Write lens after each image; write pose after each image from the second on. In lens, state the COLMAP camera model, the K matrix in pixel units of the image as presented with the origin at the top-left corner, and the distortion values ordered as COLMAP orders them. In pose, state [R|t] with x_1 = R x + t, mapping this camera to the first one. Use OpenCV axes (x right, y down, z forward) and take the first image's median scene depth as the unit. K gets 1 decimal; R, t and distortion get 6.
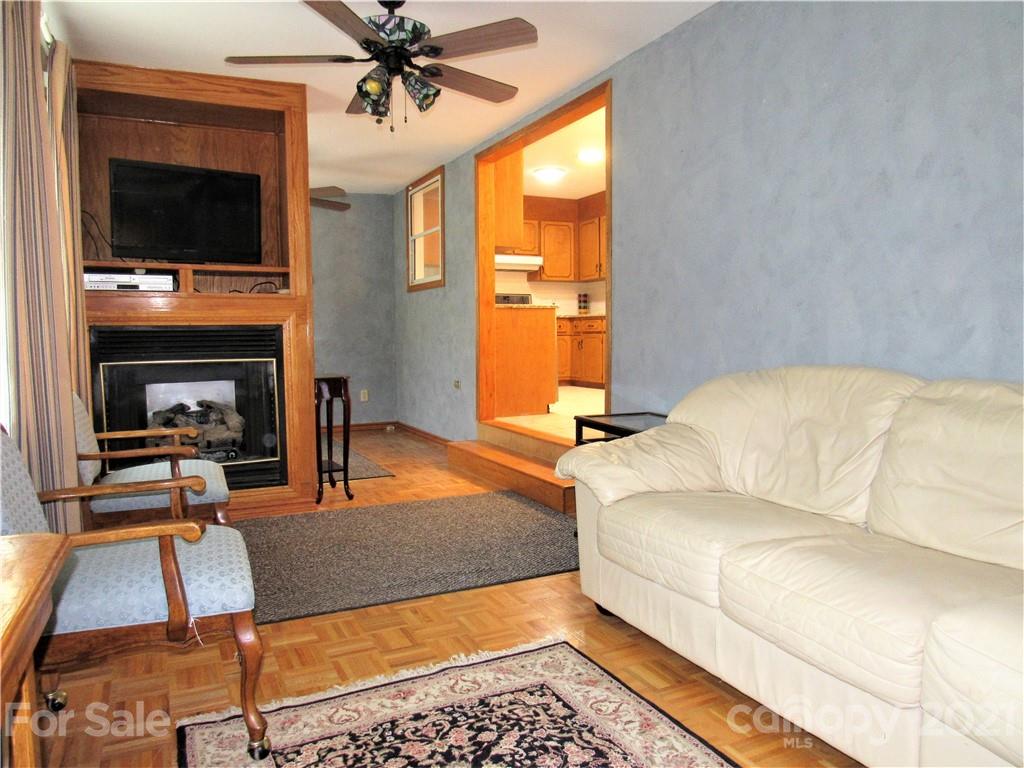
lens RADIAL K [[726.4, 0, 511.8], [0, 726.4, 384.9], [0, 0, 1]] dist [-0.030761, 0.007614]
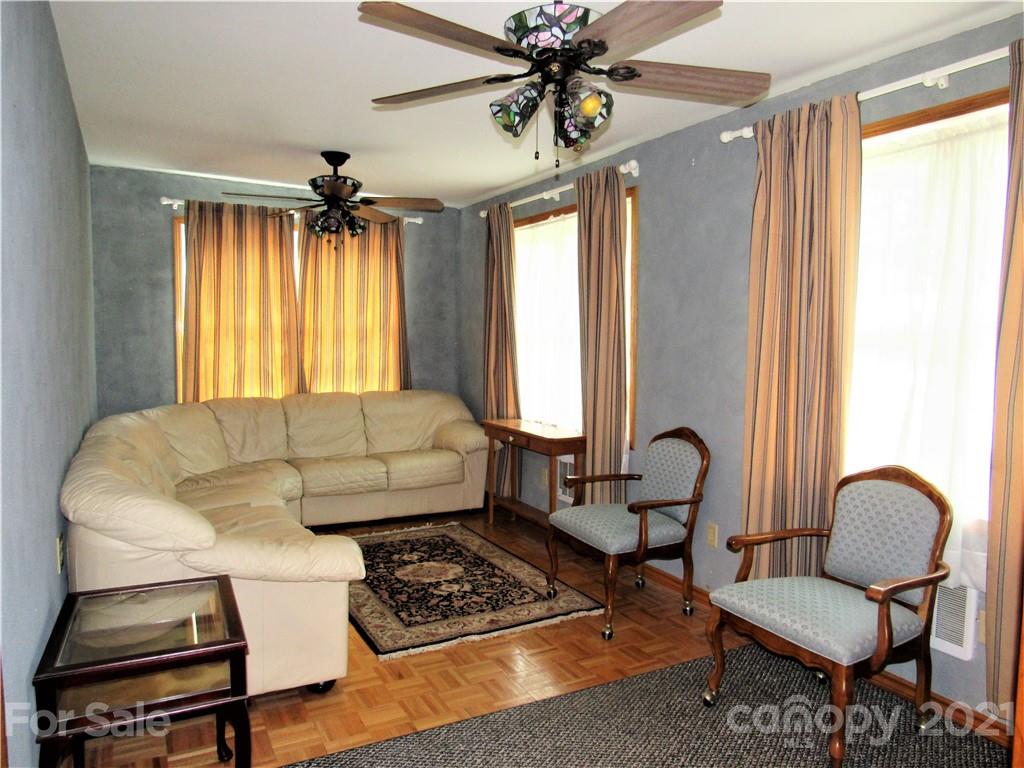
lens RADIAL K [[726.4, 0, 514.6], [0, 726.4, 381.0], [0, 0, 1]] dist [-0.030761, 0.007614]
pose [[-0.999238, -0.000361, -0.039033, -0.136583], [-0.005523, 0.991205, 0.132219, -0.352929], [0.038642, 0.132333, -0.990452, 2.656356]]
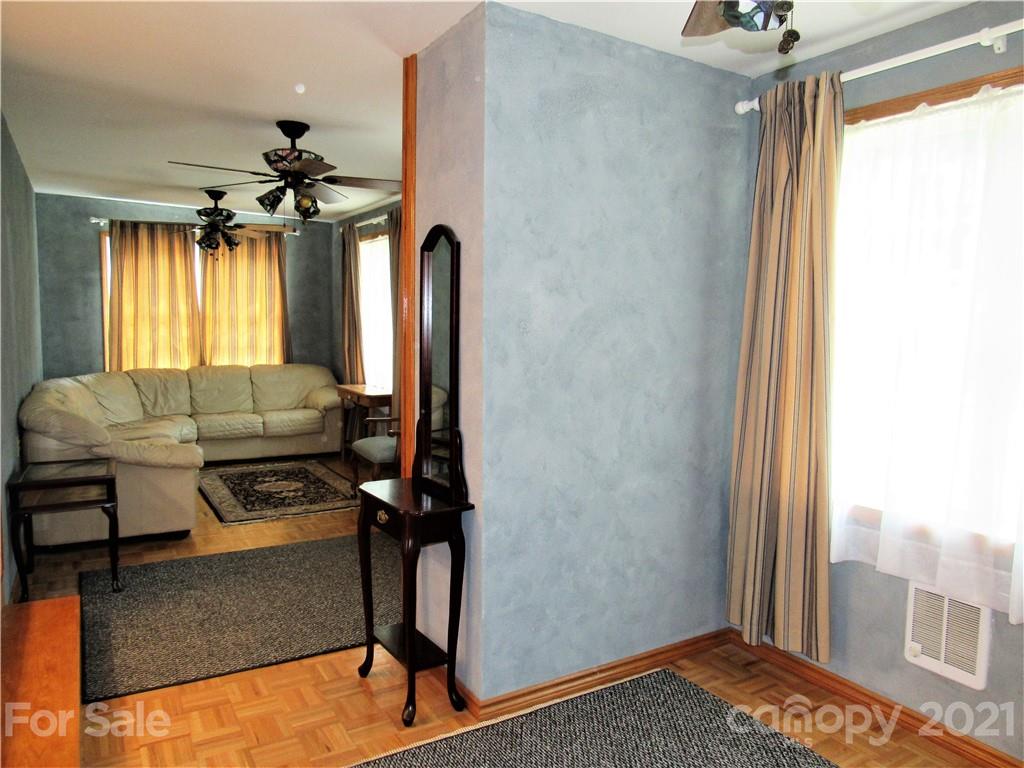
lens RADIAL K [[726.4, 0, 510.6], [0, 726.4, 383.1], [0, 0, 1]] dist [-0.030761, 0.007614]
pose [[-0.996133, -0.001418, -0.087848, -0.667613], [-0.015358, 0.987286, 0.158213, -0.448737], [0.086506, 0.158951, -0.983489, 3.632937]]
